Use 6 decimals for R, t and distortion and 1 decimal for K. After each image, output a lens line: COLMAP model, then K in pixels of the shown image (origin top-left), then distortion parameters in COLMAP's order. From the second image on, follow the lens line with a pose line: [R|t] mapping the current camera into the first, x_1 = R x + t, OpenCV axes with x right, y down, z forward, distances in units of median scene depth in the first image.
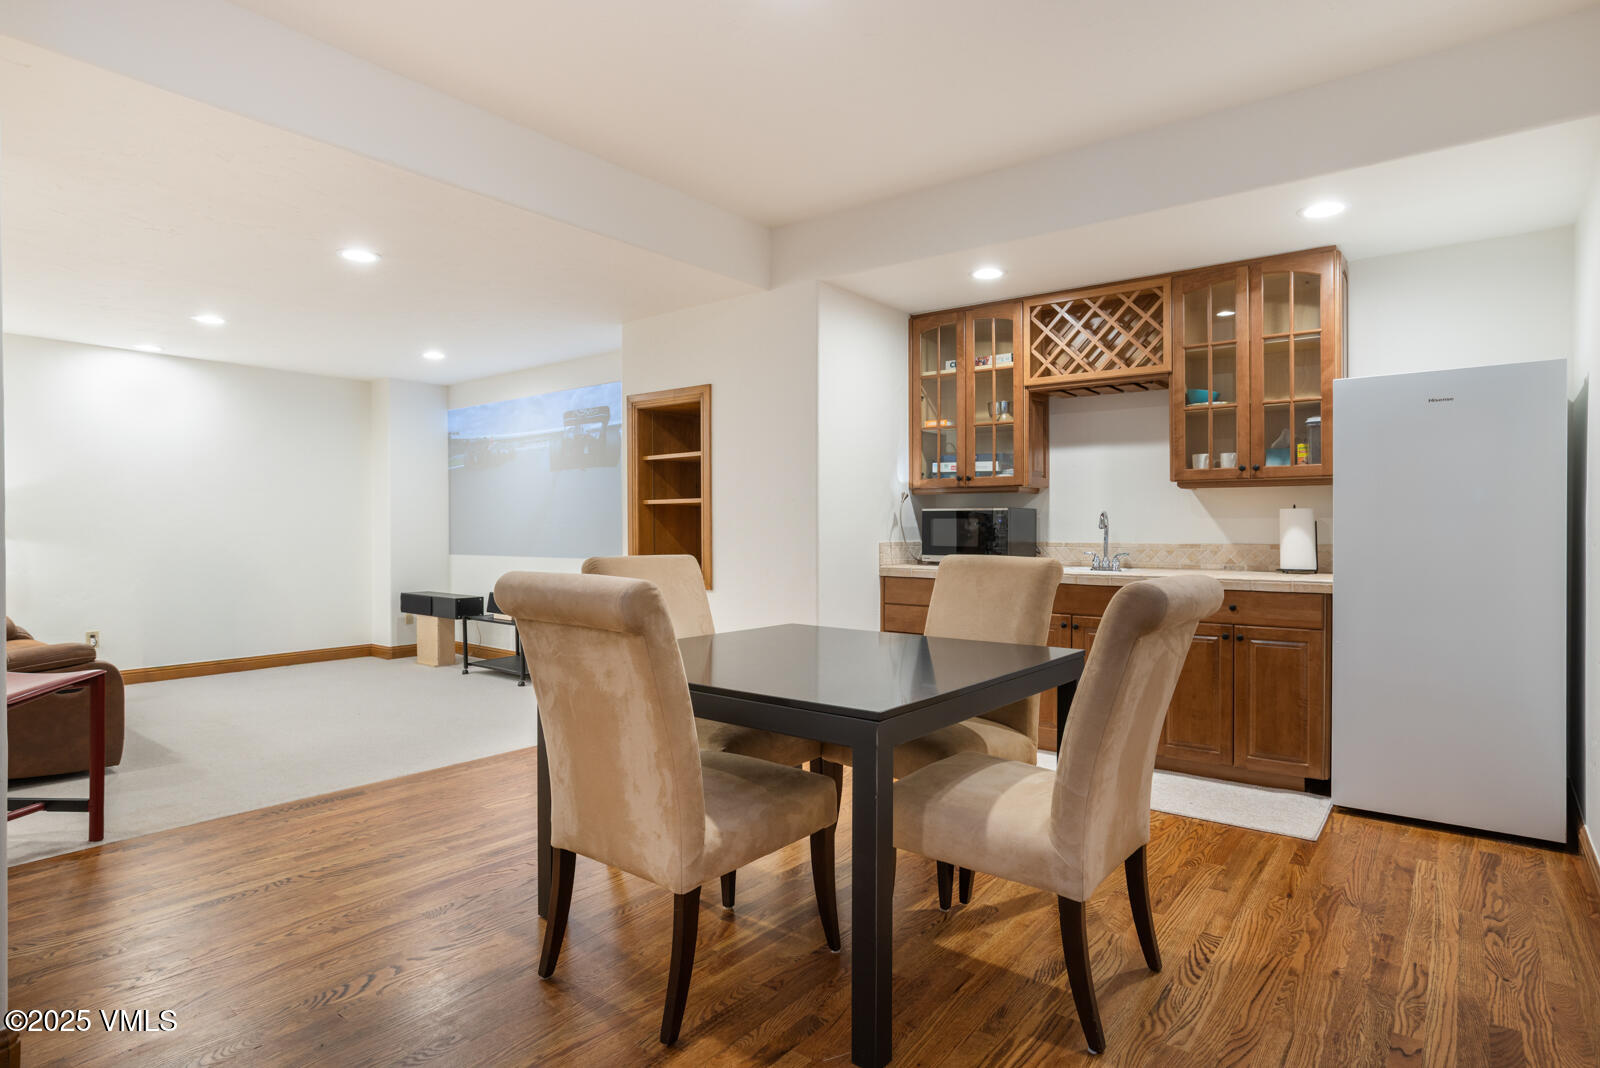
lens RADIAL K [[863.3, 0, 800.0], [0, 863.3, 531.2], [0, 0, 1]] dist [0.002166, 0.000394]
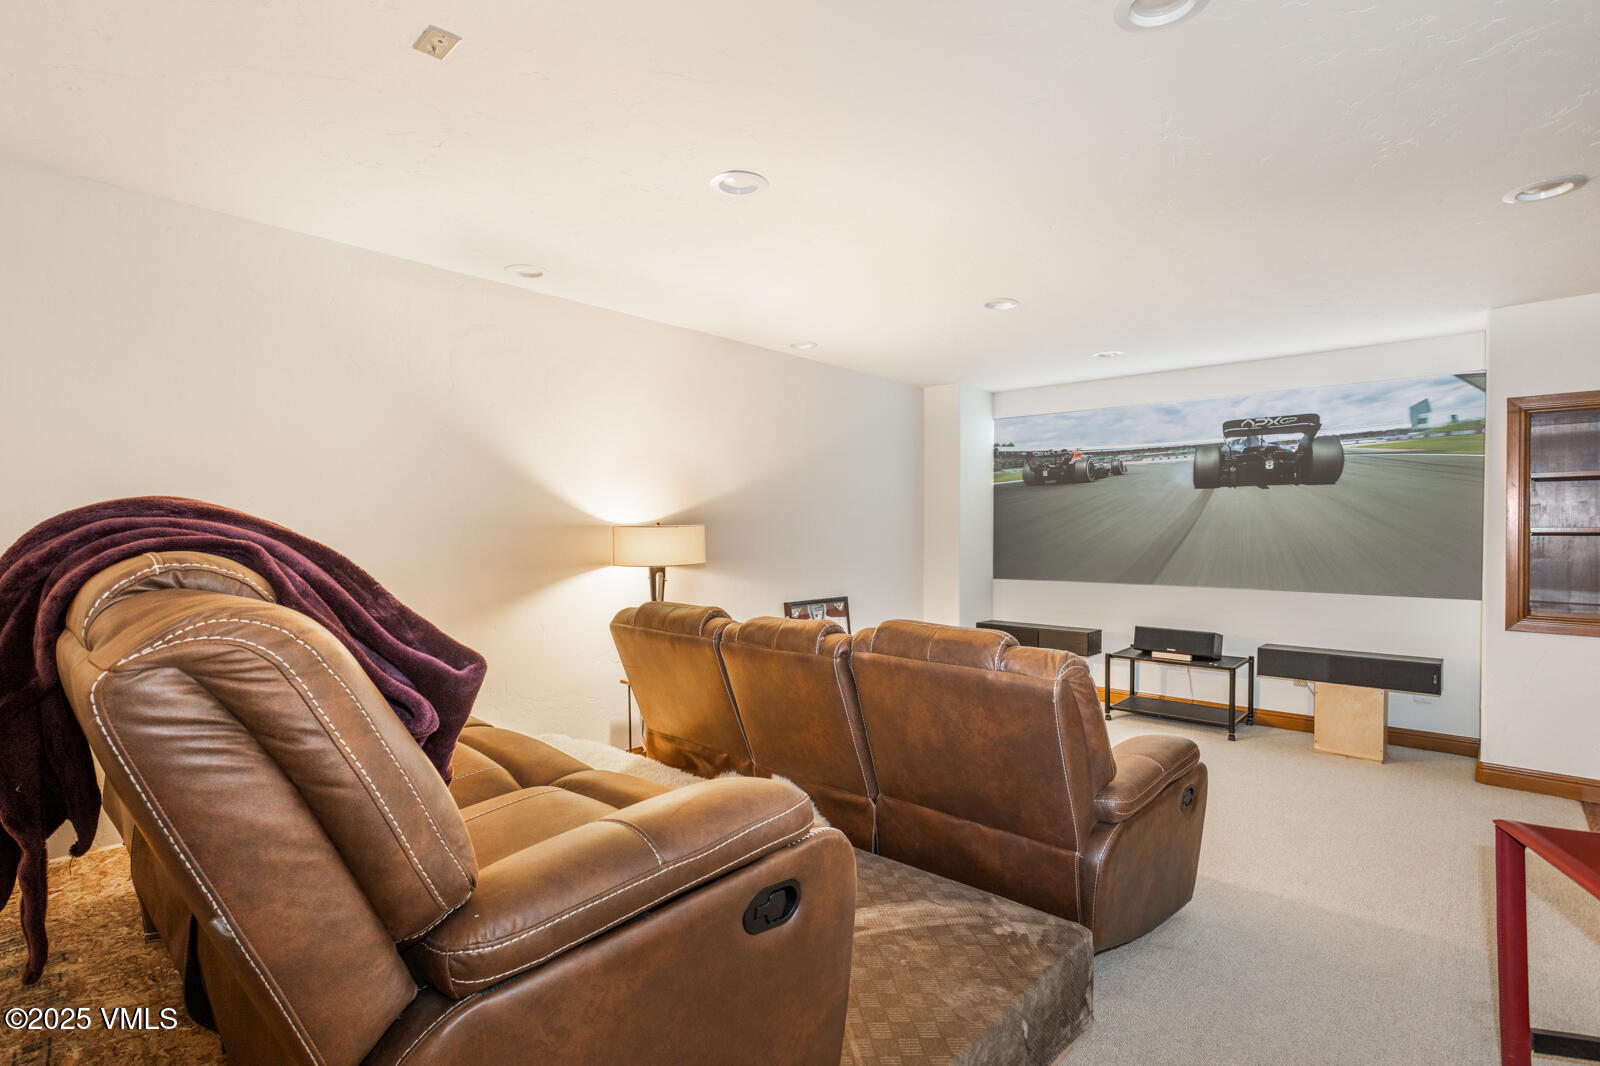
lens RADIAL K [[806.9, 0, 799.4], [0, 806.9, 534.0], [0, 0, 1]] dist [-0.000362, 0.000065]
pose [[0.993102, 0.014519, -0.116353, -0.606125], [-0.014943, 0.999885, -0.002768, -0.016067], [0.116299, 0.004488, 0.993204, 0.148248]]
